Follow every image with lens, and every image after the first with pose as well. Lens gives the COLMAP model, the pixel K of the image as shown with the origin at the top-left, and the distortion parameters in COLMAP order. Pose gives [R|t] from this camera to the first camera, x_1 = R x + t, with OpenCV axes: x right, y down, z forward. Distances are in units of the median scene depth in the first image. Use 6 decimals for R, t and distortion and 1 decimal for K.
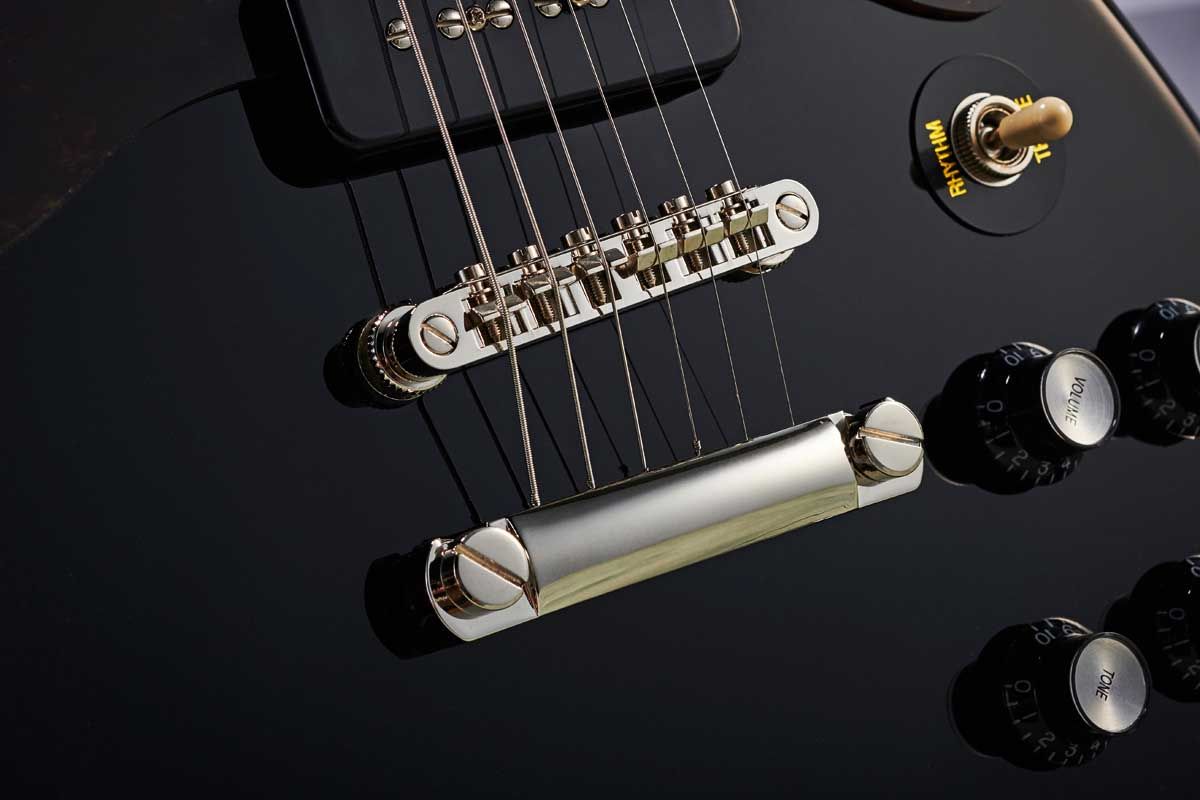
lens RADIAL K [[2984.0, 0, 600.0], [0, 2984.0, 400.0], [0, 0, 1]] dist [-0.028306, 0.387561]
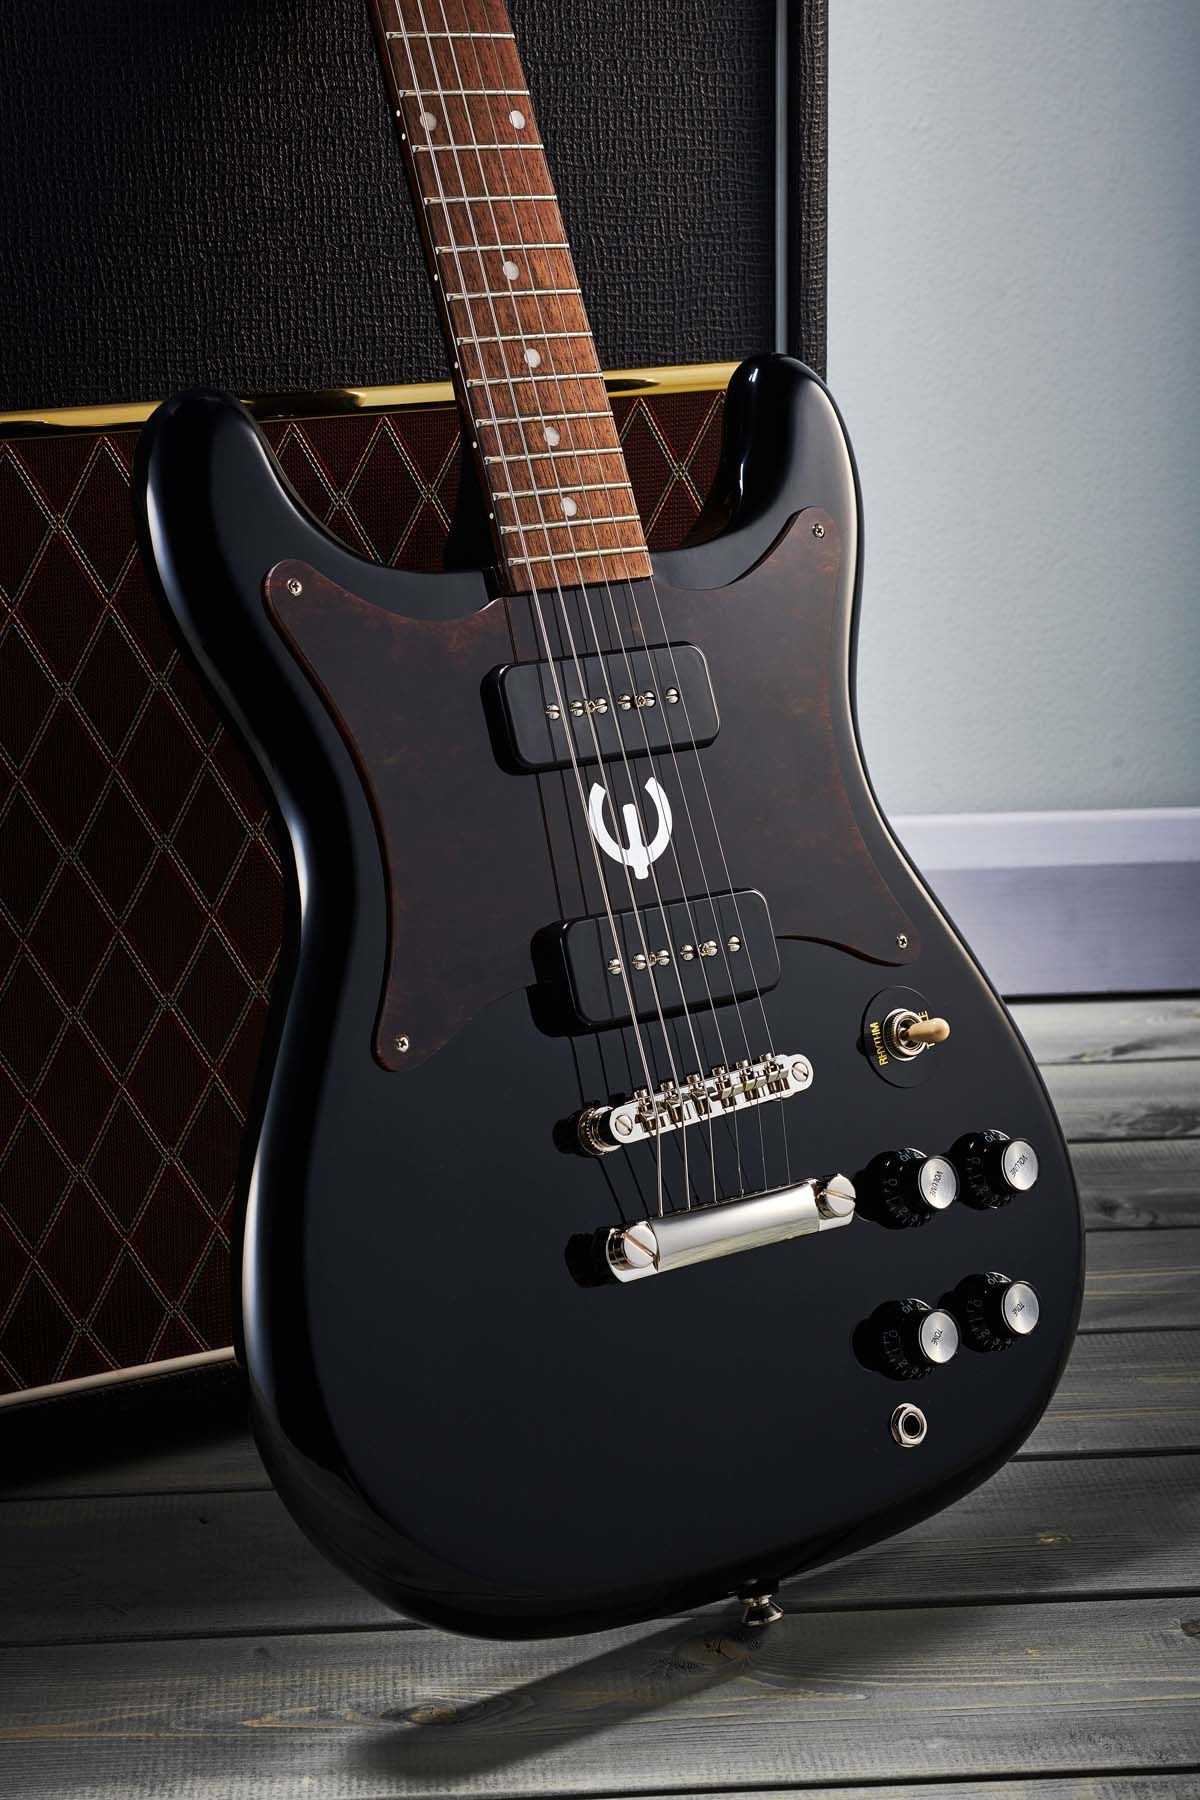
lens RADIAL K [[3782.5, 0, 600.0], [0, 3782.5, 900.0], [0, 0, 1]] dist [0.019607, 0.229898]
pose [[0.991098, 0.104566, 0.082412, -0.274553], [-0.102710, 0.994360, -0.026455, -0.096364], [-0.084714, 0.017755, 0.996247, -1.405500]]
